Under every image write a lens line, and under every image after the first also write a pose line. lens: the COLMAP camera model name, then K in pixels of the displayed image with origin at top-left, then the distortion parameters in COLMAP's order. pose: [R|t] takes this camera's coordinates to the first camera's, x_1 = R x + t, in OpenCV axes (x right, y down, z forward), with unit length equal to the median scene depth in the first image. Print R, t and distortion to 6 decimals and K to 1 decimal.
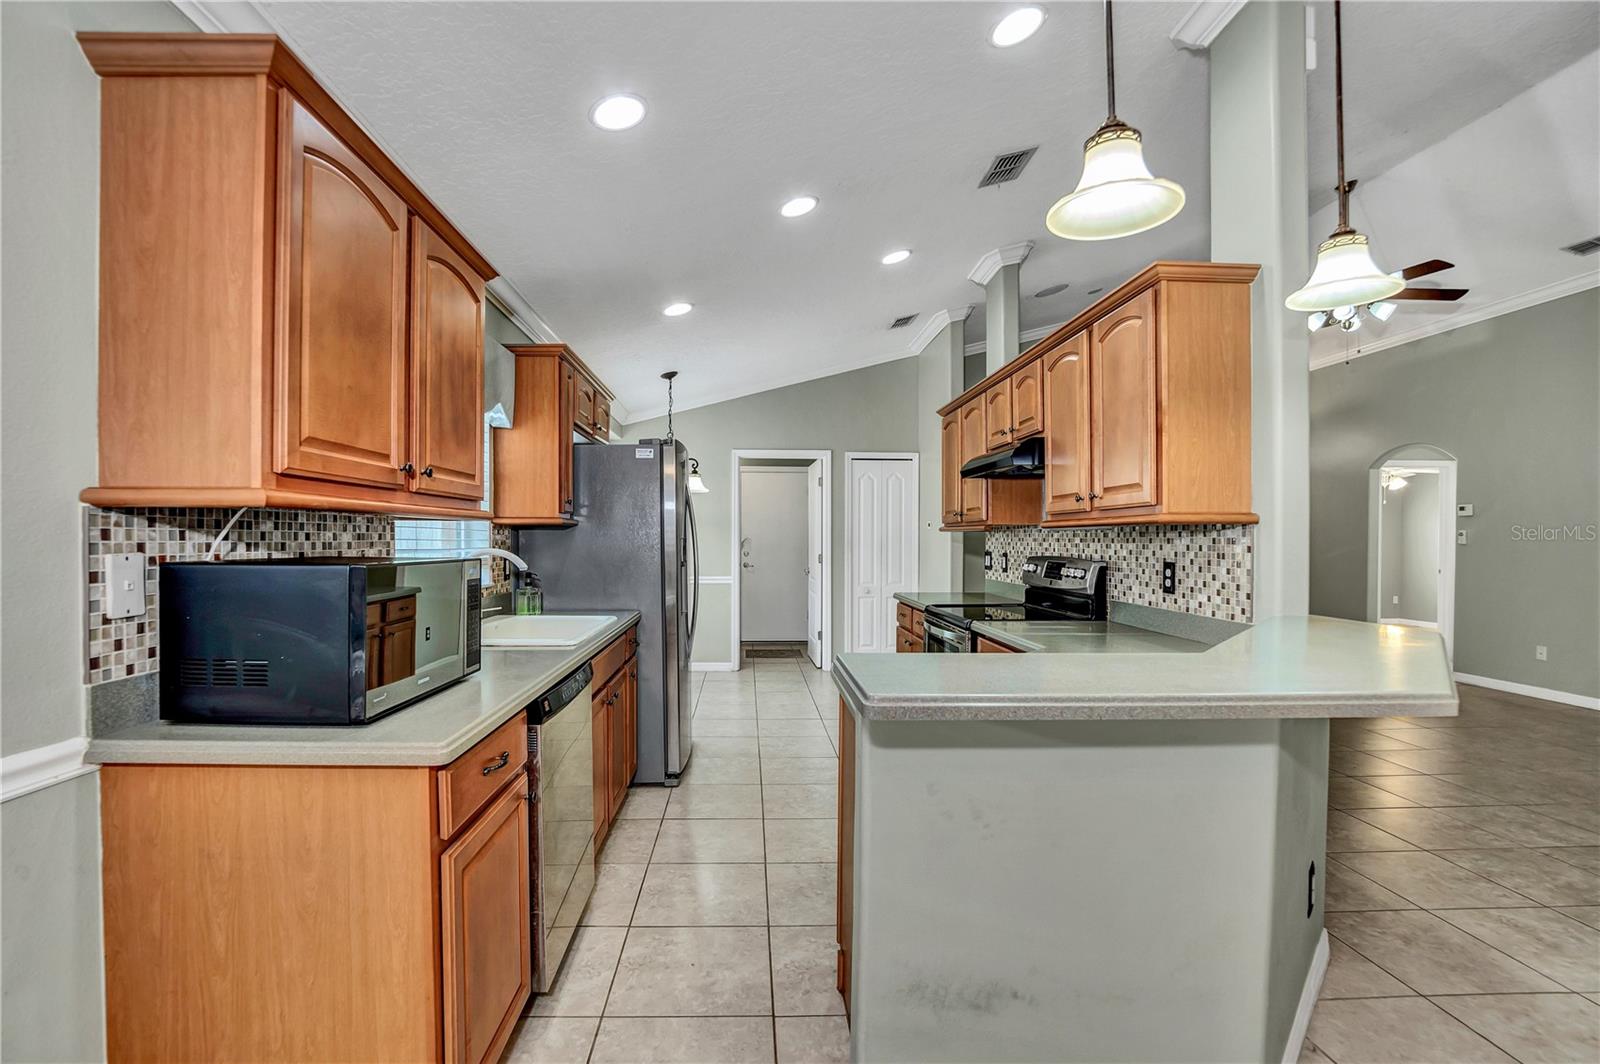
lens RADIAL K [[734.6, 0, 772.0], [0, 734.6, 545.2], [0, 0, 1]] dist [-0.029448, 0.002573]
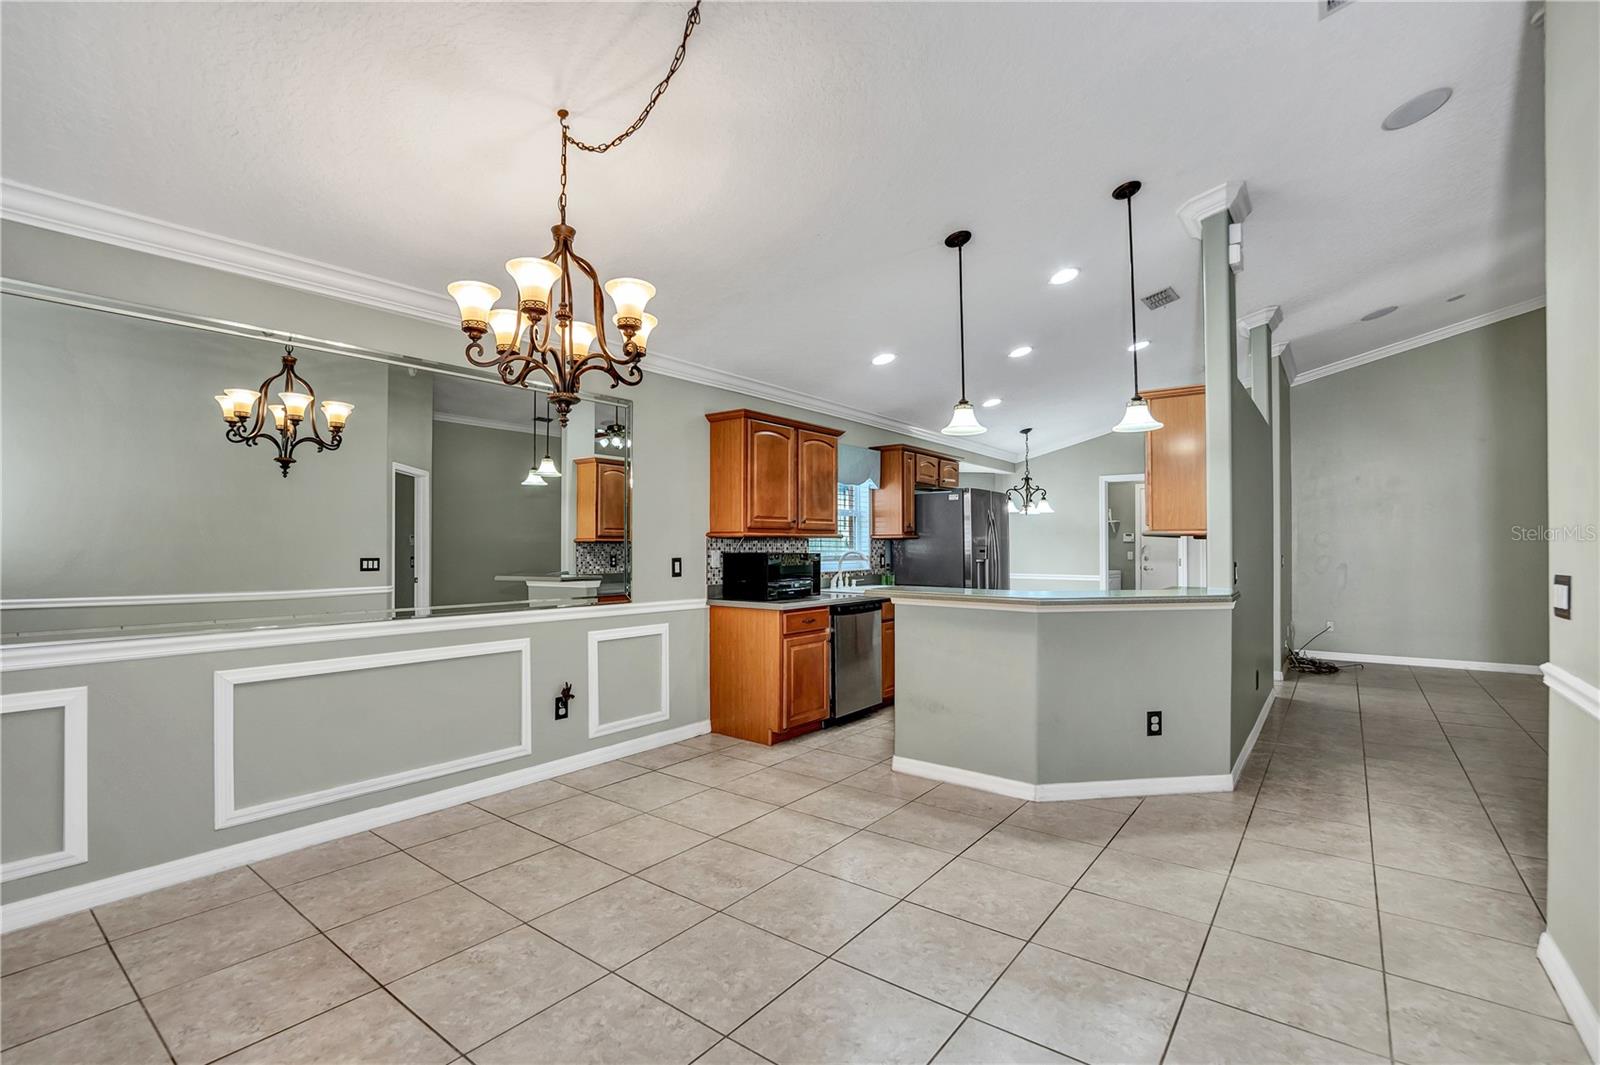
lens RADIAL K [[729.3, 0, 806.1], [0, 729.3, 535.9], [0, 0, 1]] dist [-0.030834, 0.003793]
pose [[0.789130, -0.010677, -0.614134, 1.713478], [-0.004323, 0.999728, -0.022936, 0.022275], [0.614211, 0.020754, 0.788869, -1.618337]]
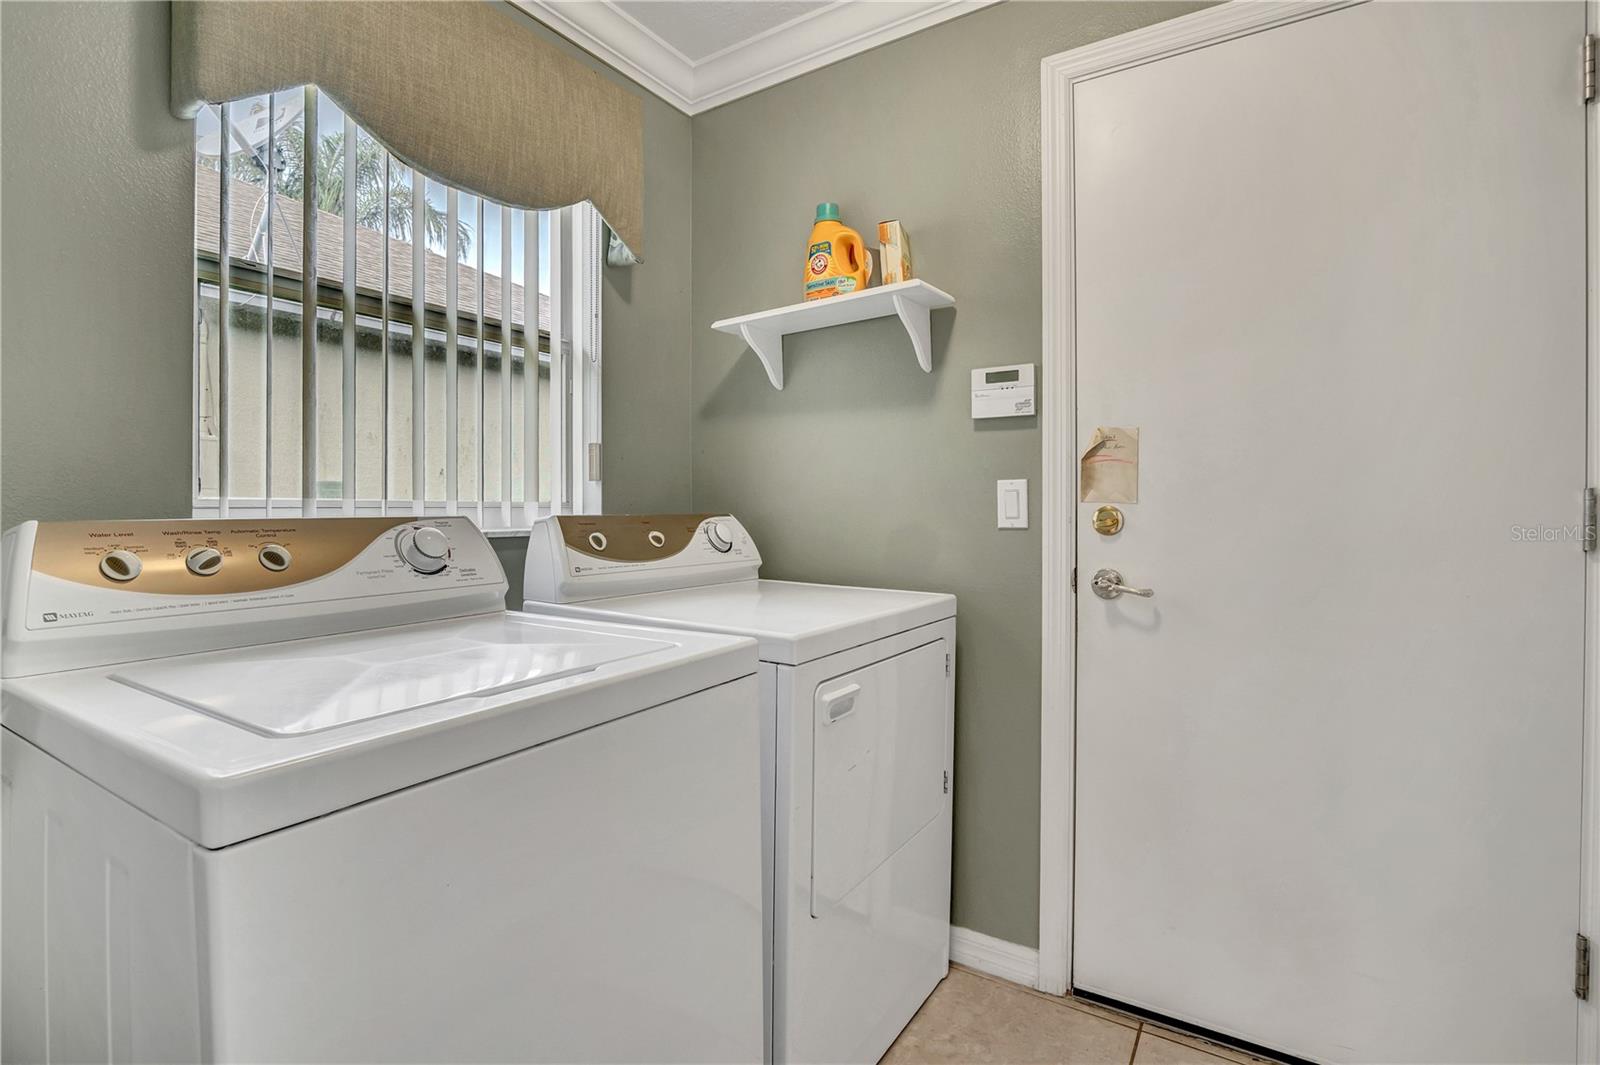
lens RADIAL K [[729.3, 0, 797.0], [0, 729.3, 526.6], [0, 0, 1]] dist [-0.030834, 0.003793]
pose [[0.840395, -0.002836, -0.541968, -0.112621], [-0.001495, 0.999970, -0.007551, 0.093663], [0.541973, 0.007156, 0.840365, 6.070035]]
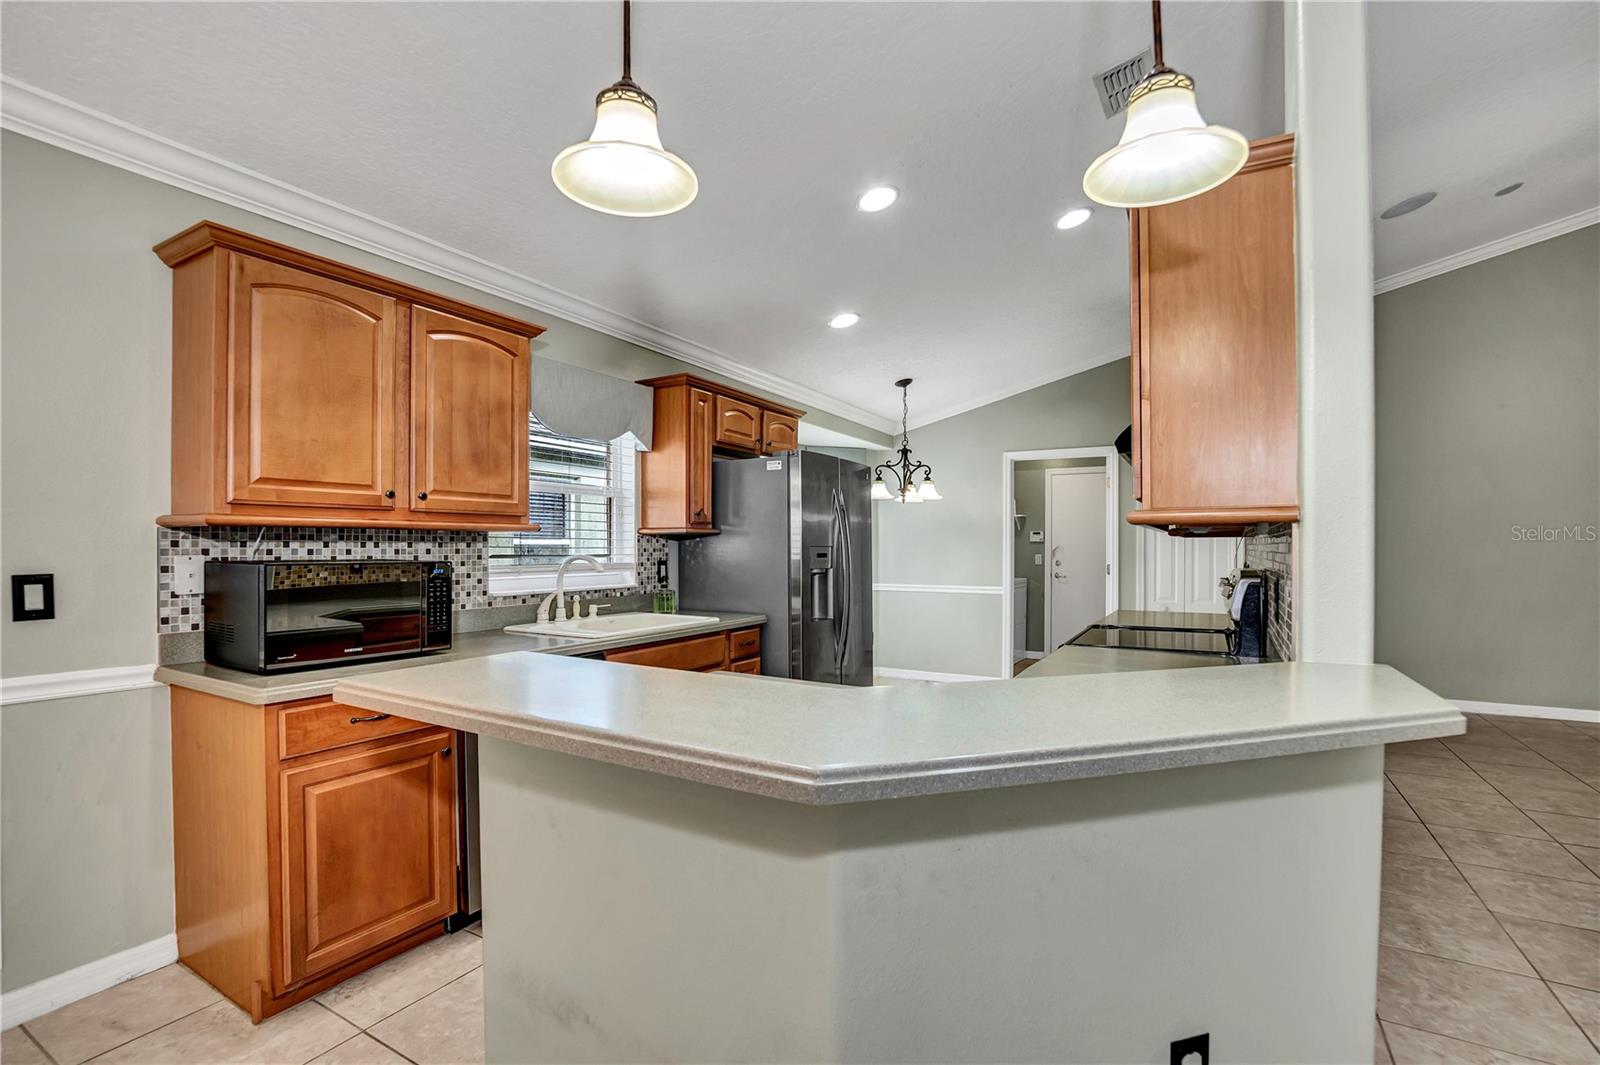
lens RADIAL K [[734.6, 0, 776.8], [0, 734.6, 549.2], [0, 0, 1]] dist [-0.029448, 0.002573]
pose [[0.843781, 0.000090, -0.536688, 1.100125], [-0.004179, 0.999971, -0.006403, 0.002349], [0.536671, 0.007646, 0.843757, 0.331766]]
